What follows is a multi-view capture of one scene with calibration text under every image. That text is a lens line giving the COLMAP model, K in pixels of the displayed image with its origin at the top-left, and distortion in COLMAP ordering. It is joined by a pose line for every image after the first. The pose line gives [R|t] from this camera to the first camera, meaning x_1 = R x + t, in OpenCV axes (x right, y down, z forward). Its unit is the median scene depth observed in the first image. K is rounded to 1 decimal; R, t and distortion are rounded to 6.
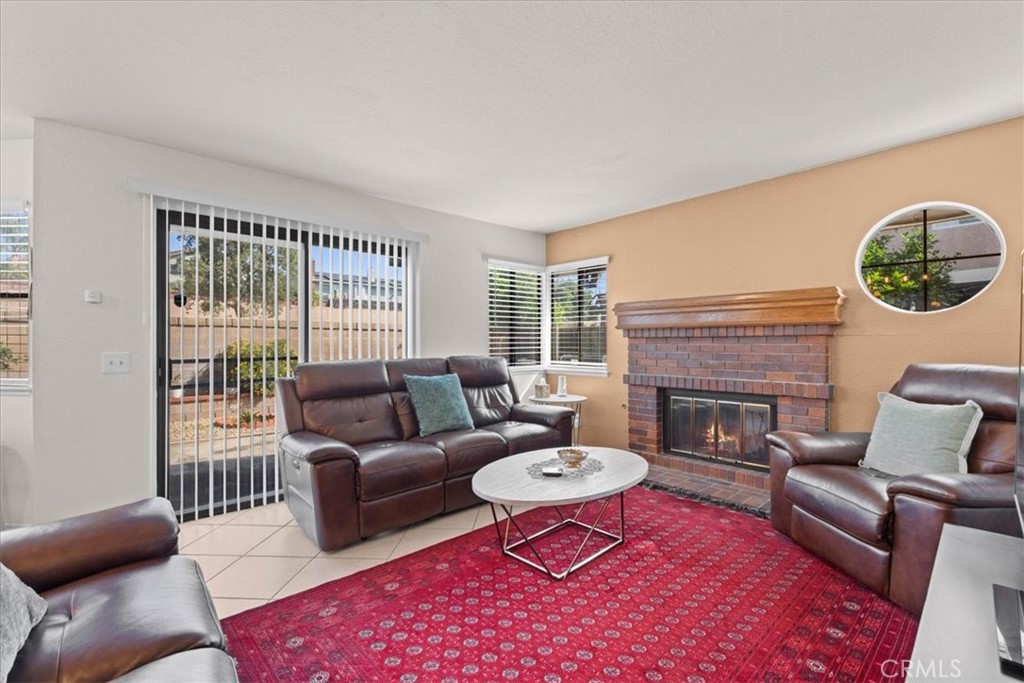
lens RADIAL K [[449.4, 0, 512.0], [0, 449.4, 341.5], [0, 0, 1]] dist [-0.012010, 0.000190]
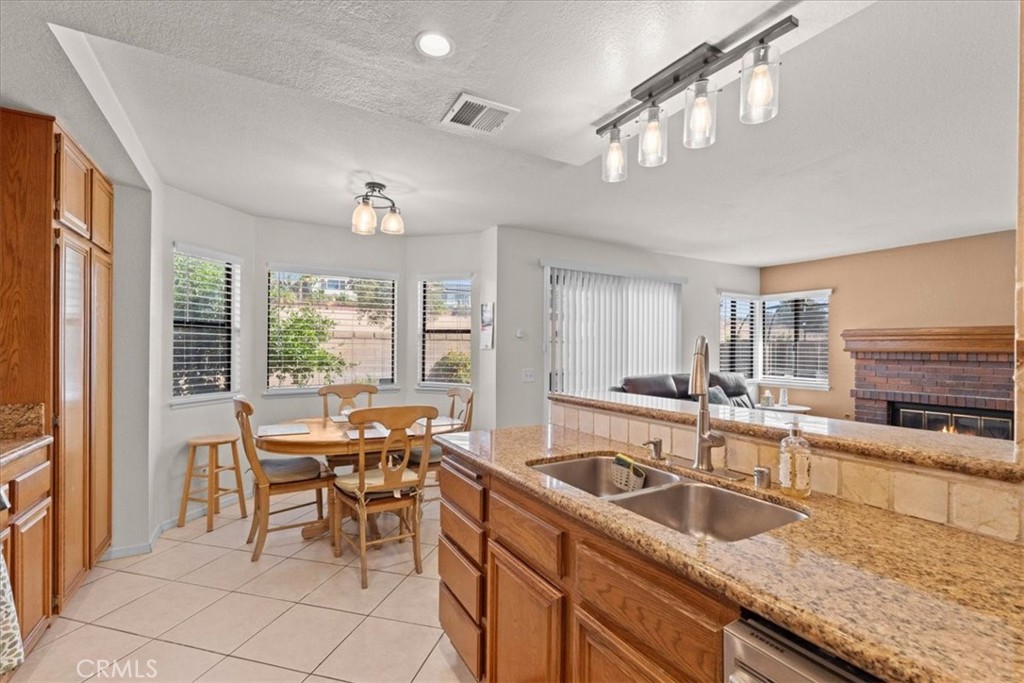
lens RADIAL K [[448.0, 0, 512.9], [0, 448.0, 347.9], [0, 0, 1]] dist [-0.002528, -0.000075]
pose [[0.979465, 0.009156, -0.201406, -0.435215], [-0.008778, 0.999958, 0.002770, -0.036239], [0.201423, -0.000946, 0.979504, -0.381252]]
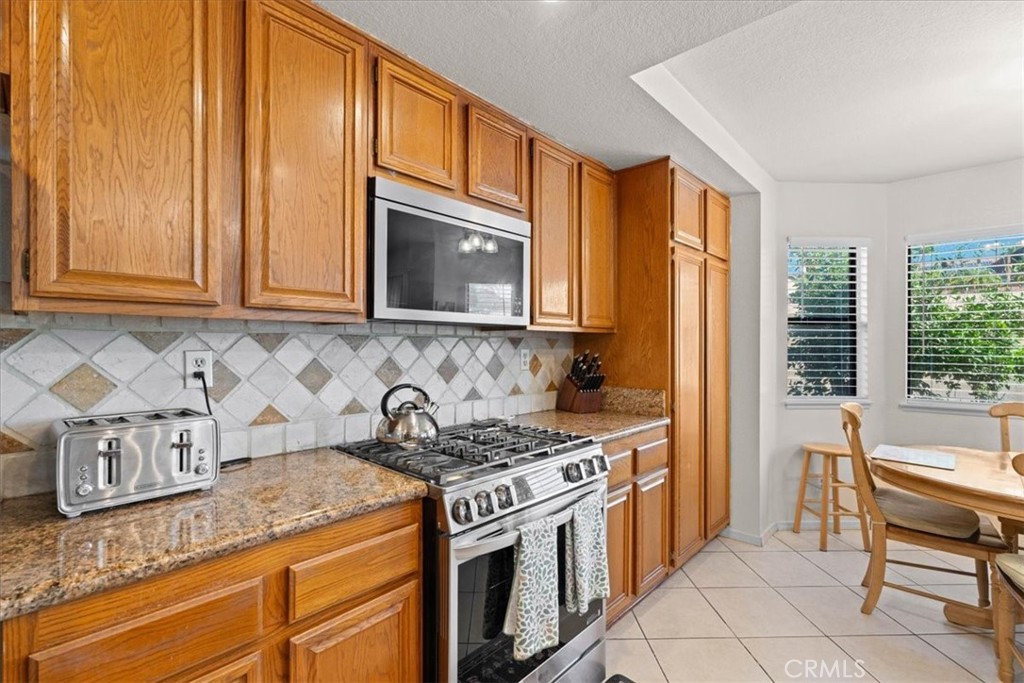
lens RADIAL K [[451.2, 0, 509.3], [0, 451.2, 344.8], [0, 0, 1]] dist [-0.001927, 0.000095]
pose [[0.081348, 0.003676, -0.996679, -0.447094], [0.001866, 0.999991, 0.003841, -0.034428], [0.996684, -0.002172, 0.081341, -0.265241]]
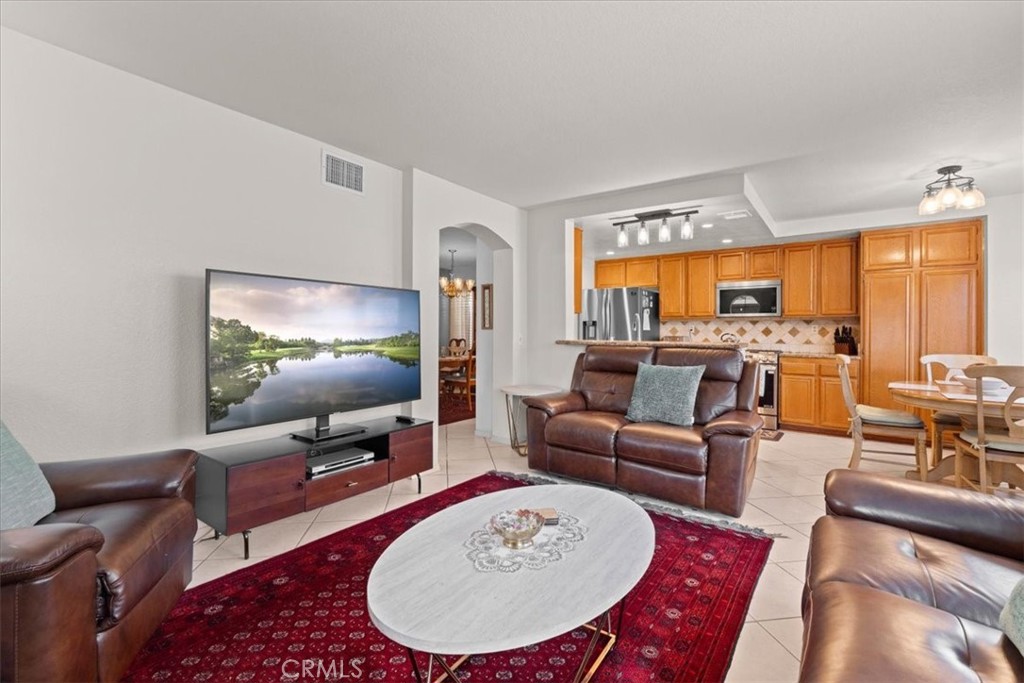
lens RADIAL K [[452.7, 0, 518.1], [0, 452.7, 331.6], [0, 0, 1]] dist [-0.000617, 0.000091]
pose [[-0.978417, -0.003353, -0.206615, 0.166703], [-0.002483, 0.999987, -0.004468, 0.004448], [0.206627, -0.003858, -0.978412, 1.031179]]
